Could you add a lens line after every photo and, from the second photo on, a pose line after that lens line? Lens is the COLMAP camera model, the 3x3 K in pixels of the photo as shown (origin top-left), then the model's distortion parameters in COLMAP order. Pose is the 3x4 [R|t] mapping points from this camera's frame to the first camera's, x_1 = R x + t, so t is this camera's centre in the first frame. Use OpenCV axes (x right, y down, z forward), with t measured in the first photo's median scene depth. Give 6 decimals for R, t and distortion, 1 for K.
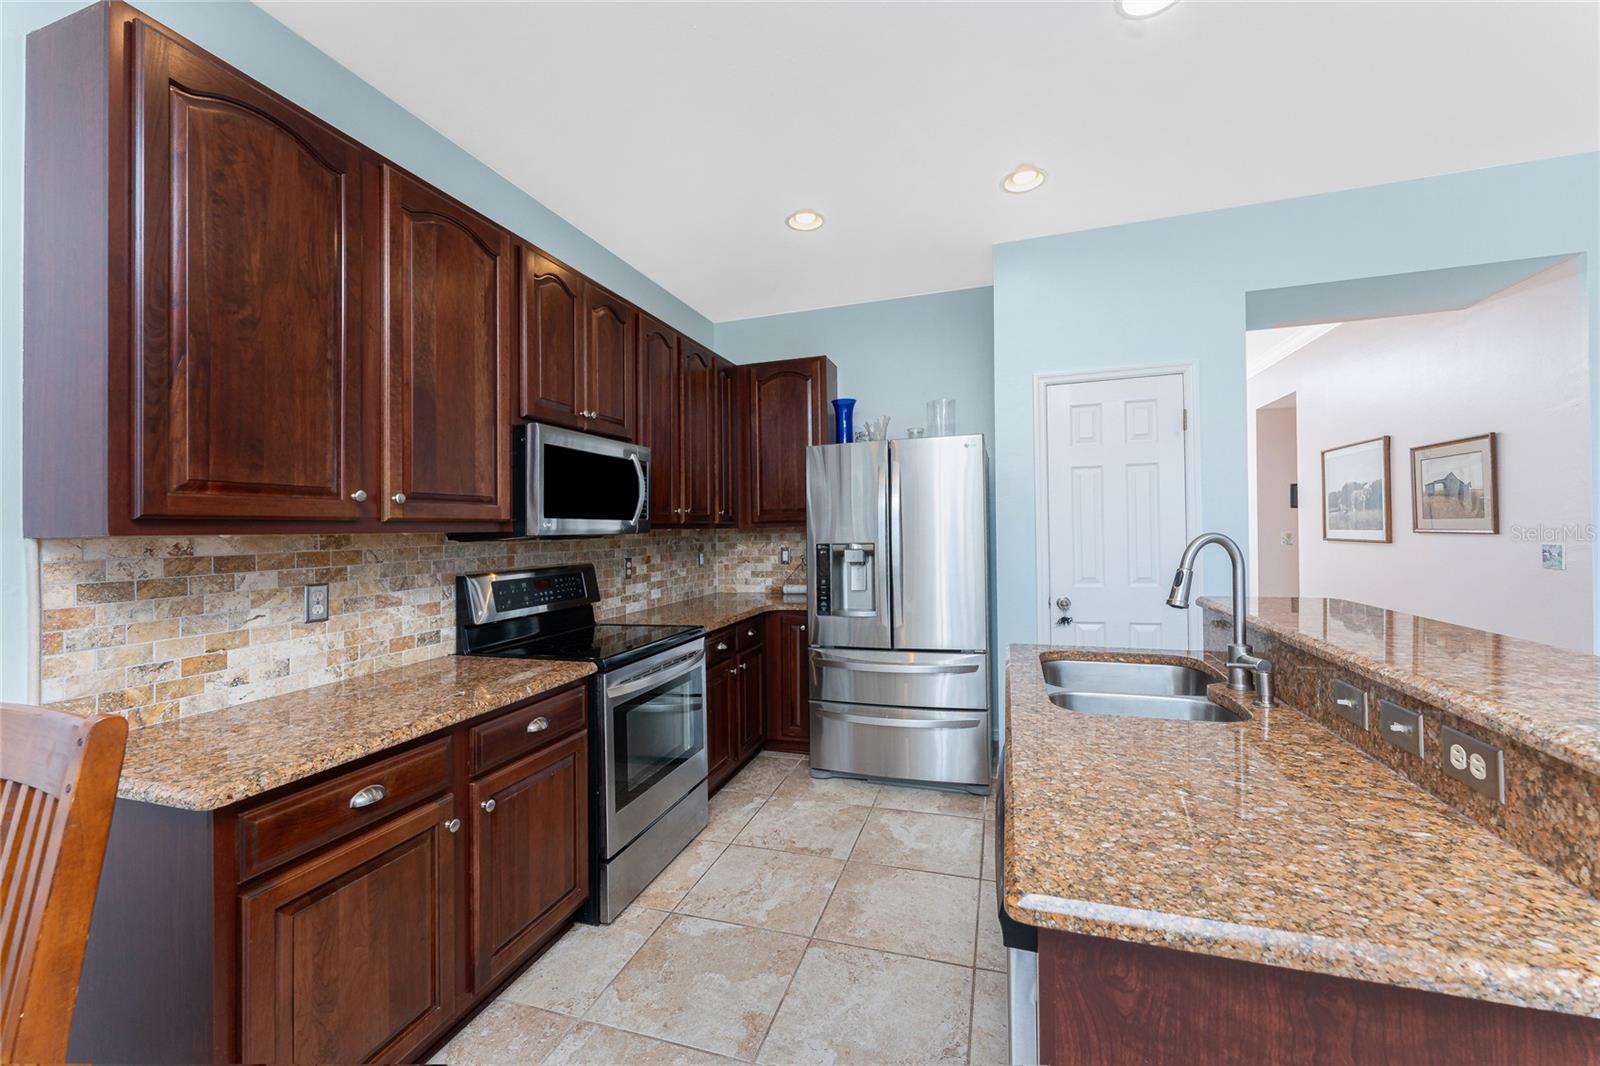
lens RADIAL K [[643.3, 0, 794.6], [0, 643.3, 520.4], [0, 0, 1]] dist [0.001285, 0.000310]
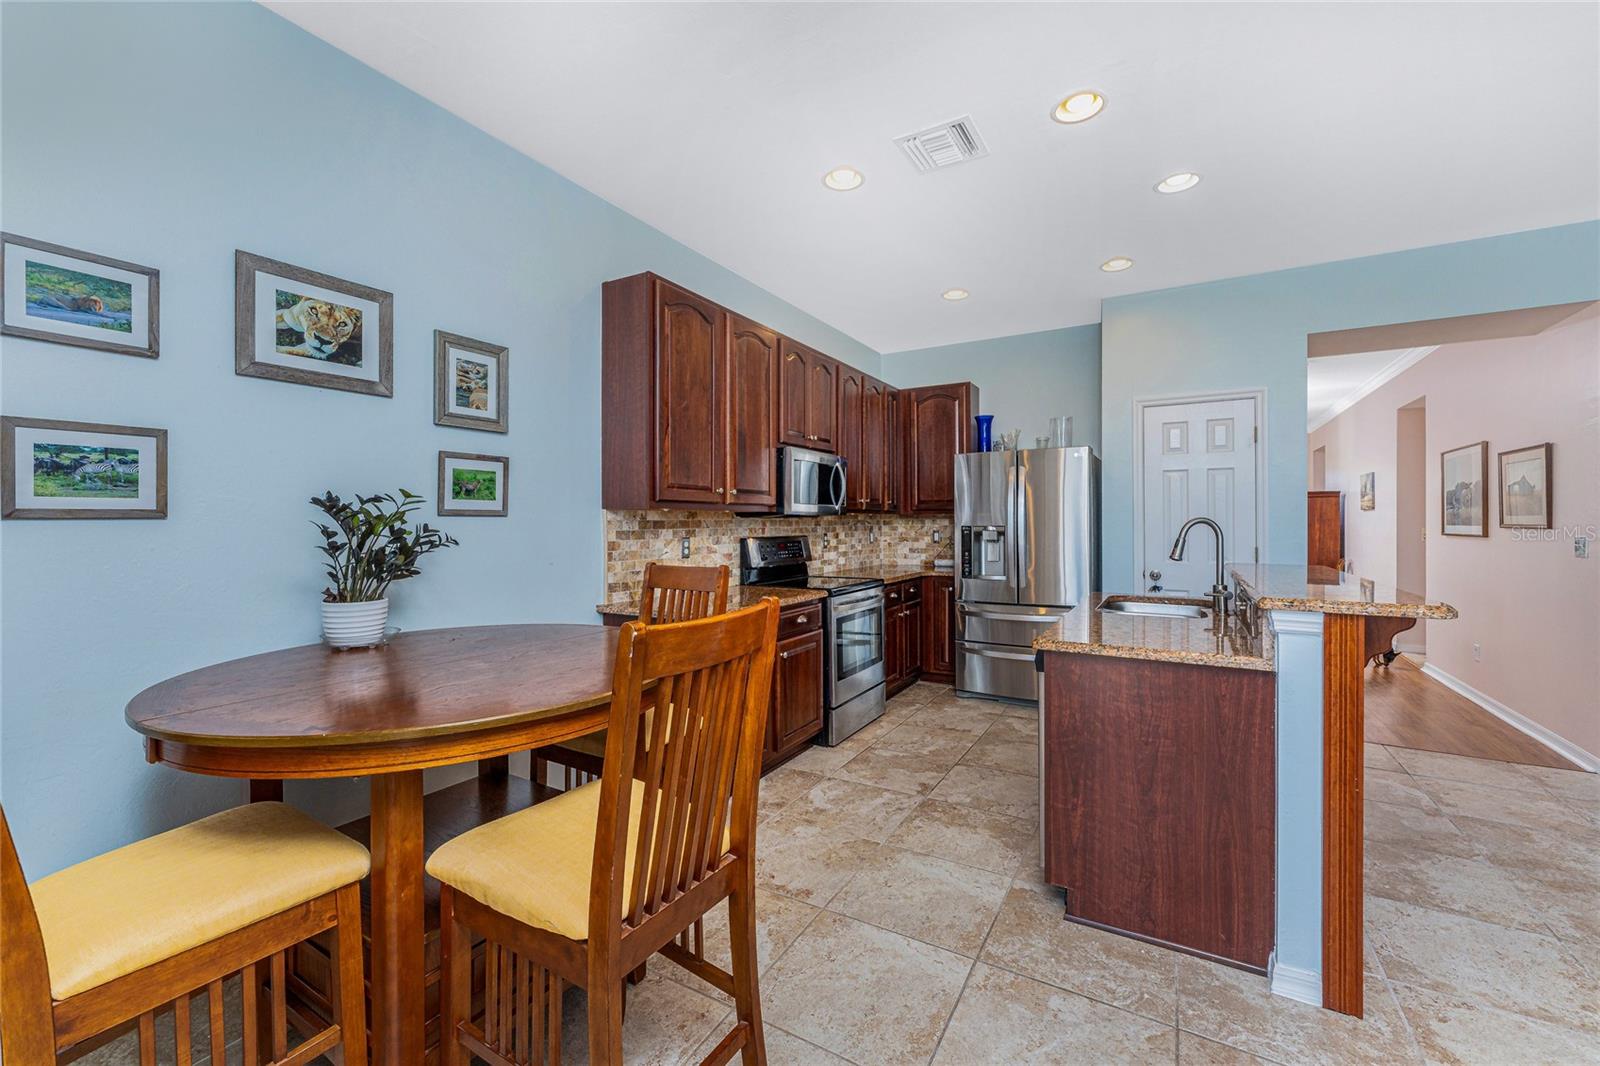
lens RADIAL K [[678.3, 0, 810.9], [0, 678.3, 503.0], [0, 0, 1]] dist [0.014823, -0.000096]
pose [[0.983597, 0.012849, -0.179920, -0.029165], [-0.015067, 0.999826, -0.010966, 0.010782], [0.179748, 0.013497, 0.983620, -0.608965]]
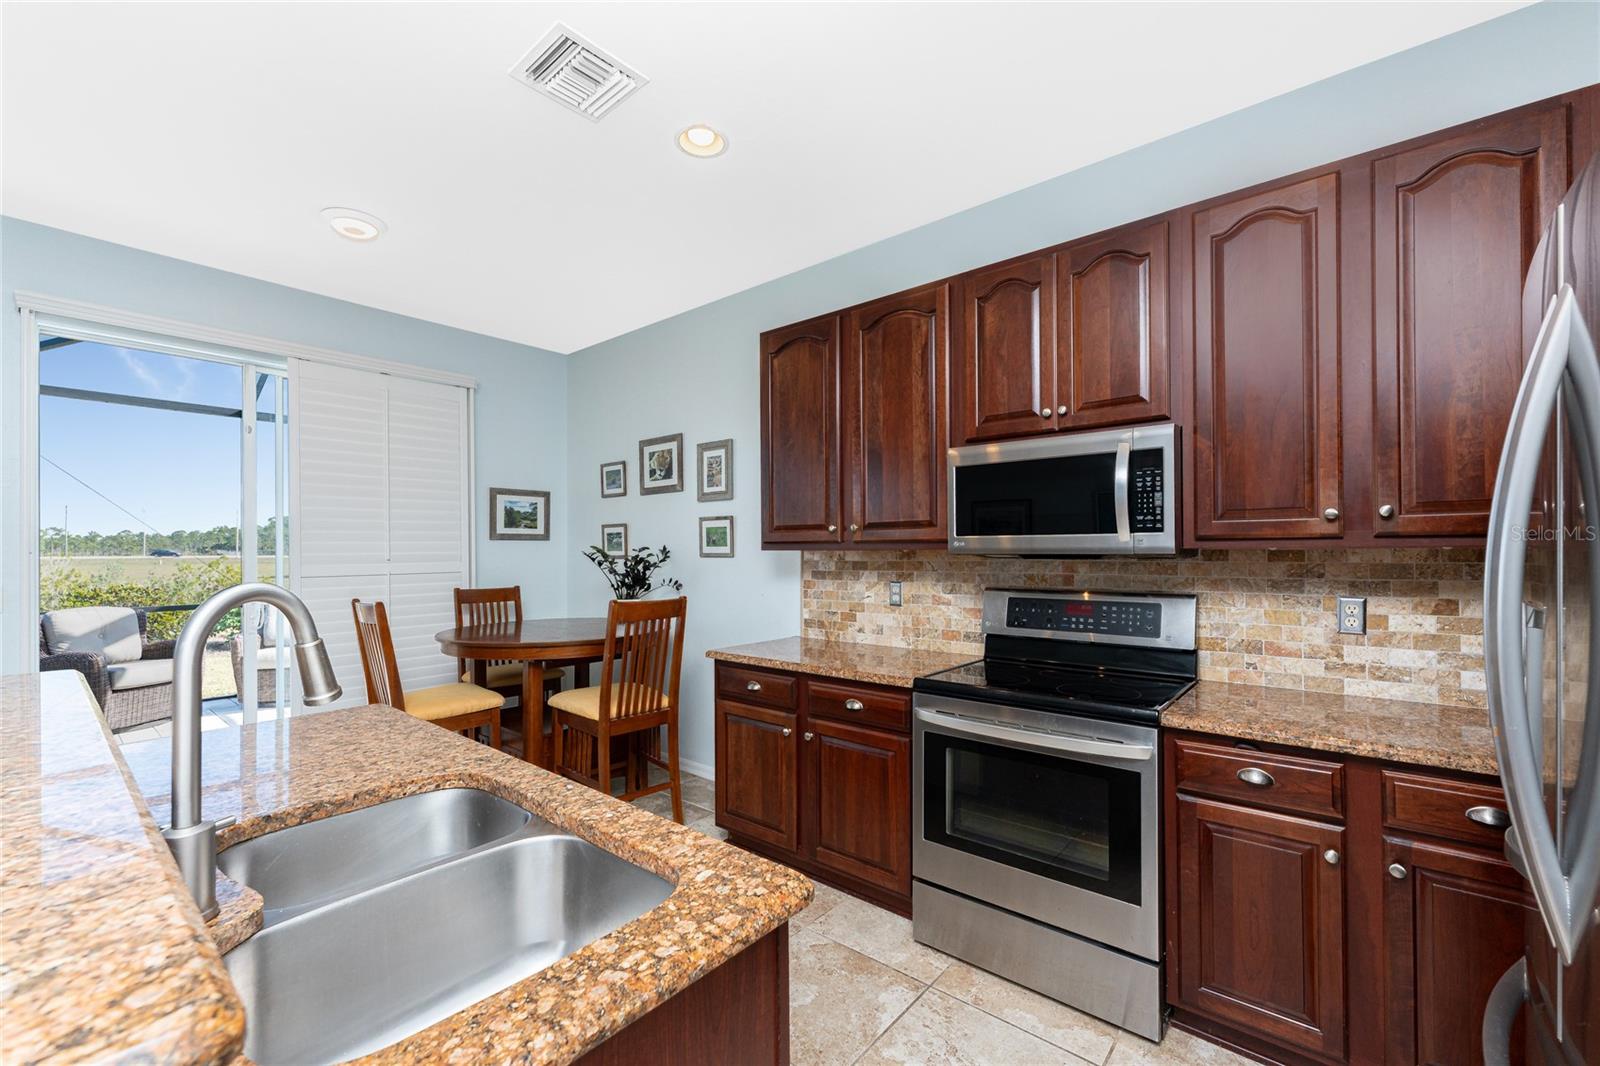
lens RADIAL K [[656.2, 0, 791.3], [0, 656.2, 546.9], [0, 0, 1]] dist [-0.002822, -0.000061]
pose [[-0.379907, 0.016169, -0.924884, 0.594025], [0.024574, 0.999671, 0.007382, -0.003012], [0.924698, -0.019924, -0.380179, 0.983811]]
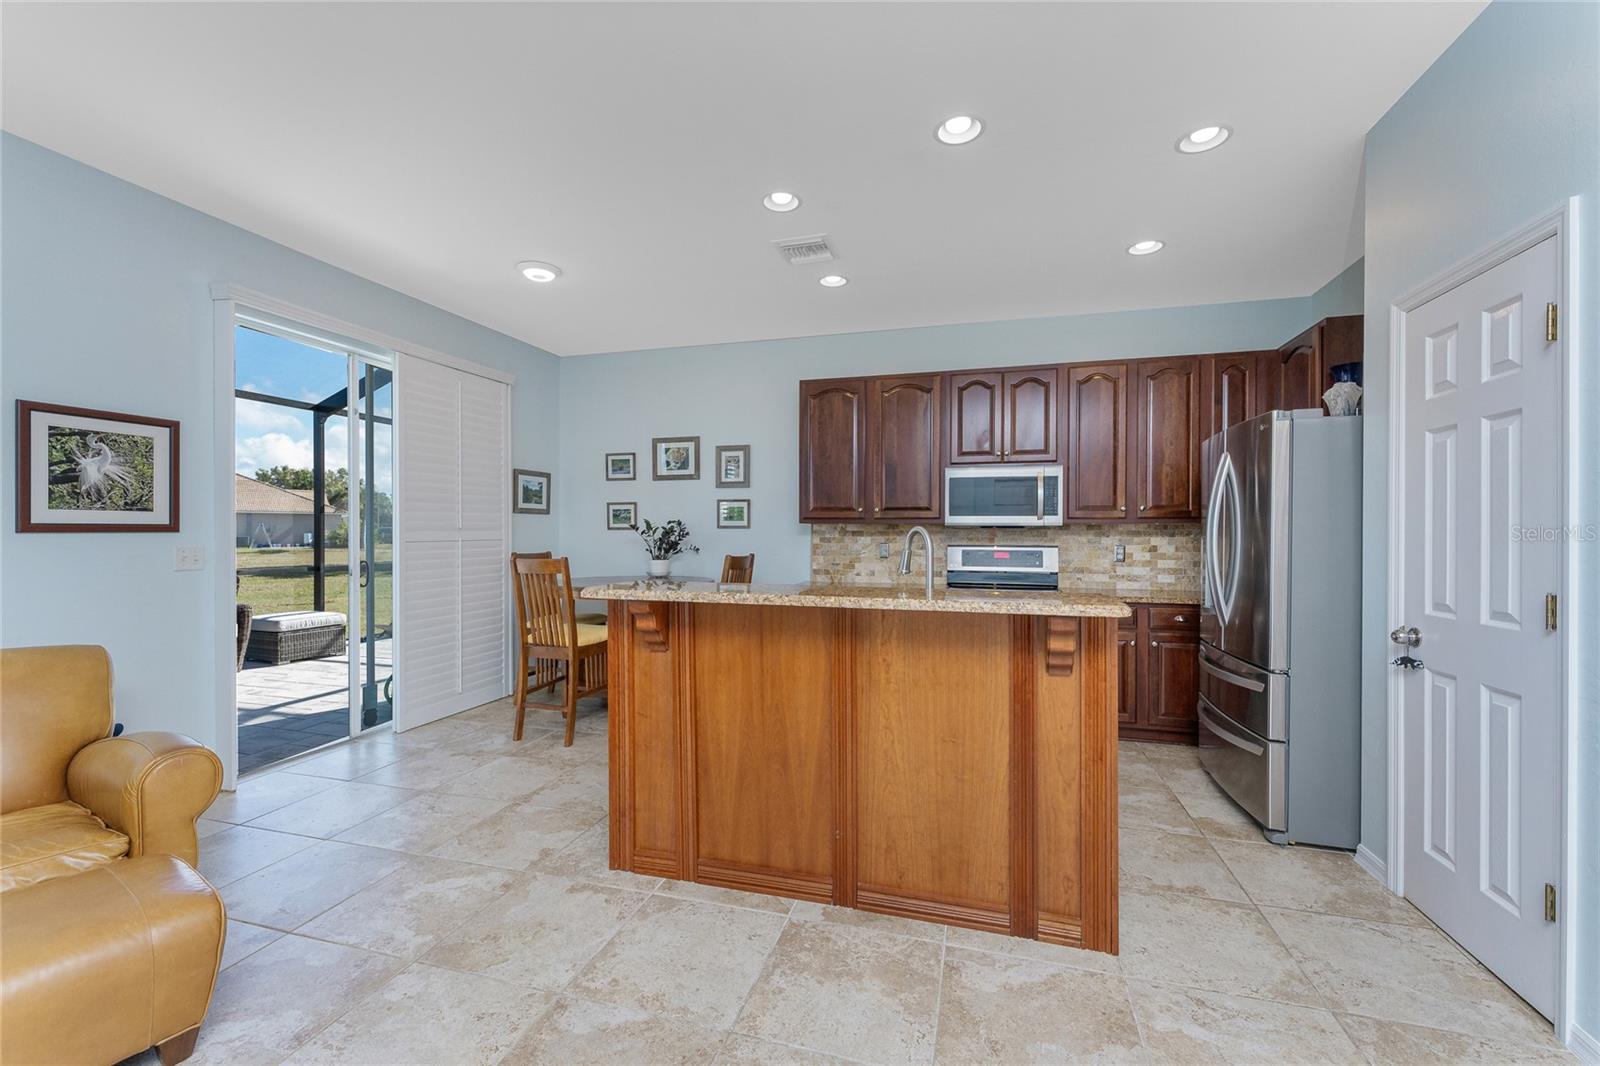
lens RADIAL K [[647.2, 0, 784.7], [0, 647.2, 531.2], [0, 0, 1]] dist [-0.001544, -0.000118]
pose [[0.018263, 0.018063, -0.999670, 1.310938], [0.009578, 0.999788, 0.018240, -0.000273], [0.999787, -0.009908, 0.018086, 0.398140]]
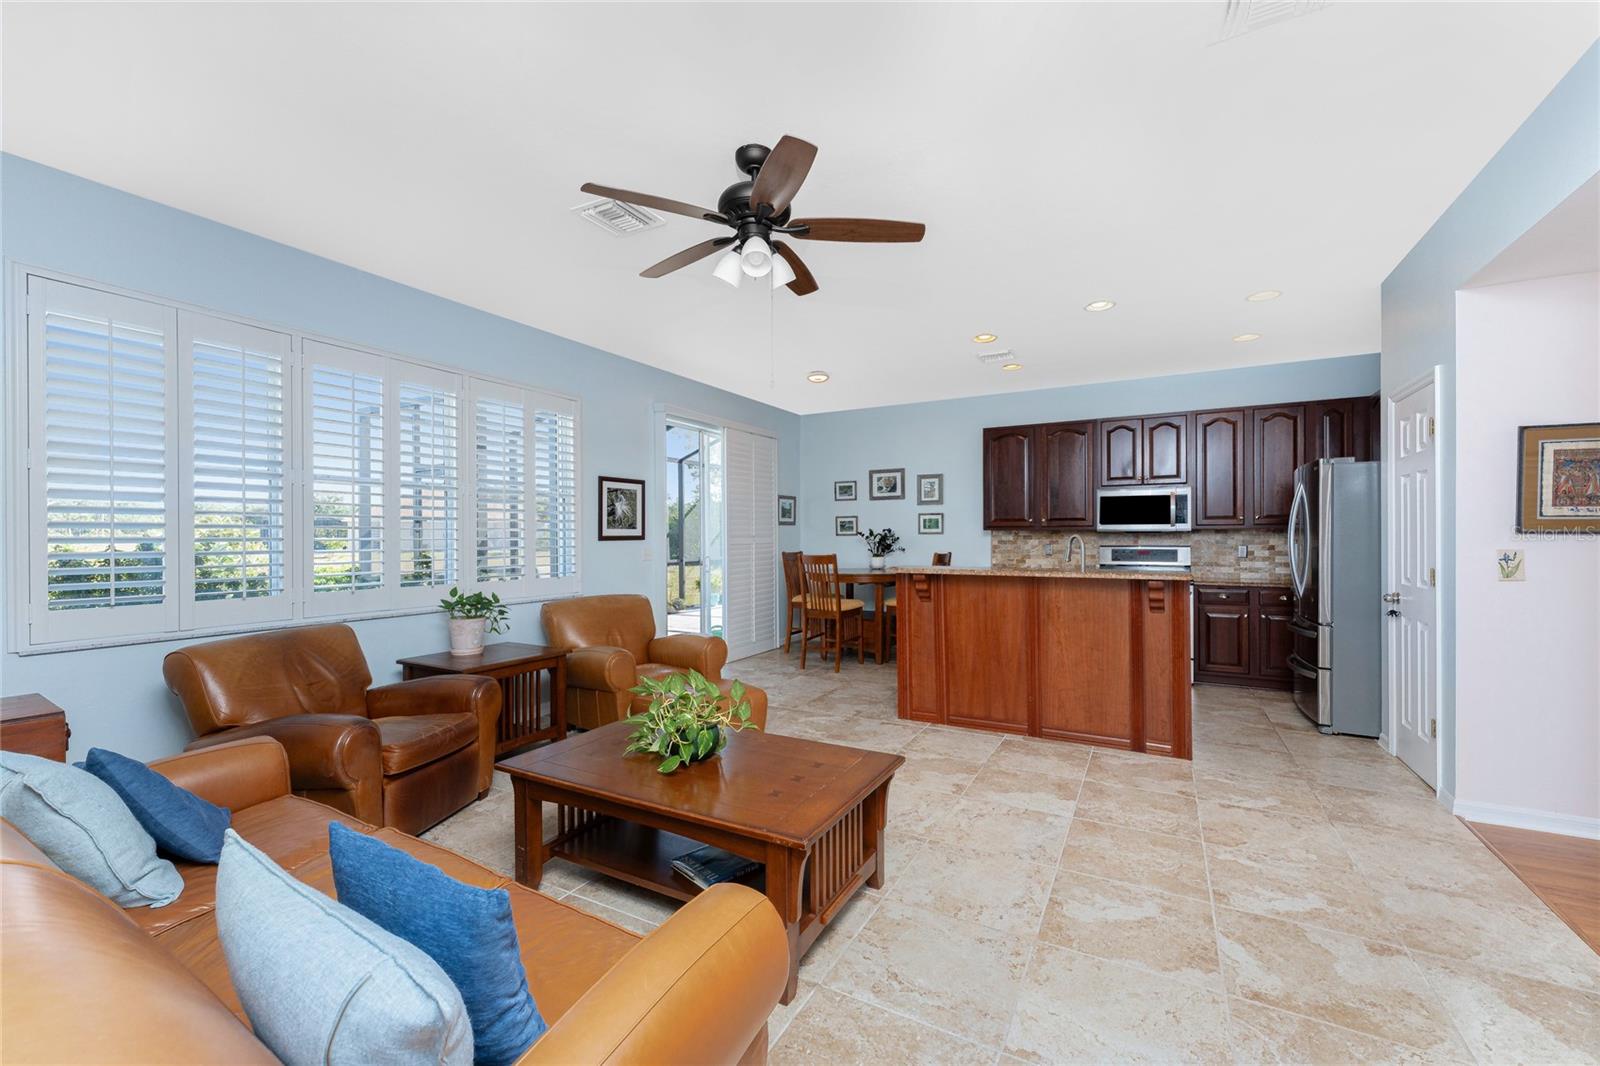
lens RADIAL K [[640.1, 0, 767.5], [0, 640.1, 534.7], [0, 0, 1]] dist [-0.000315, 0.000025]
pose [[-0.226525, 0.019462, -0.973811, 2.133215], [0.021764, 0.999652, 0.014915, -0.027916], [0.973762, -0.017815, -0.226870, 0.216387]]
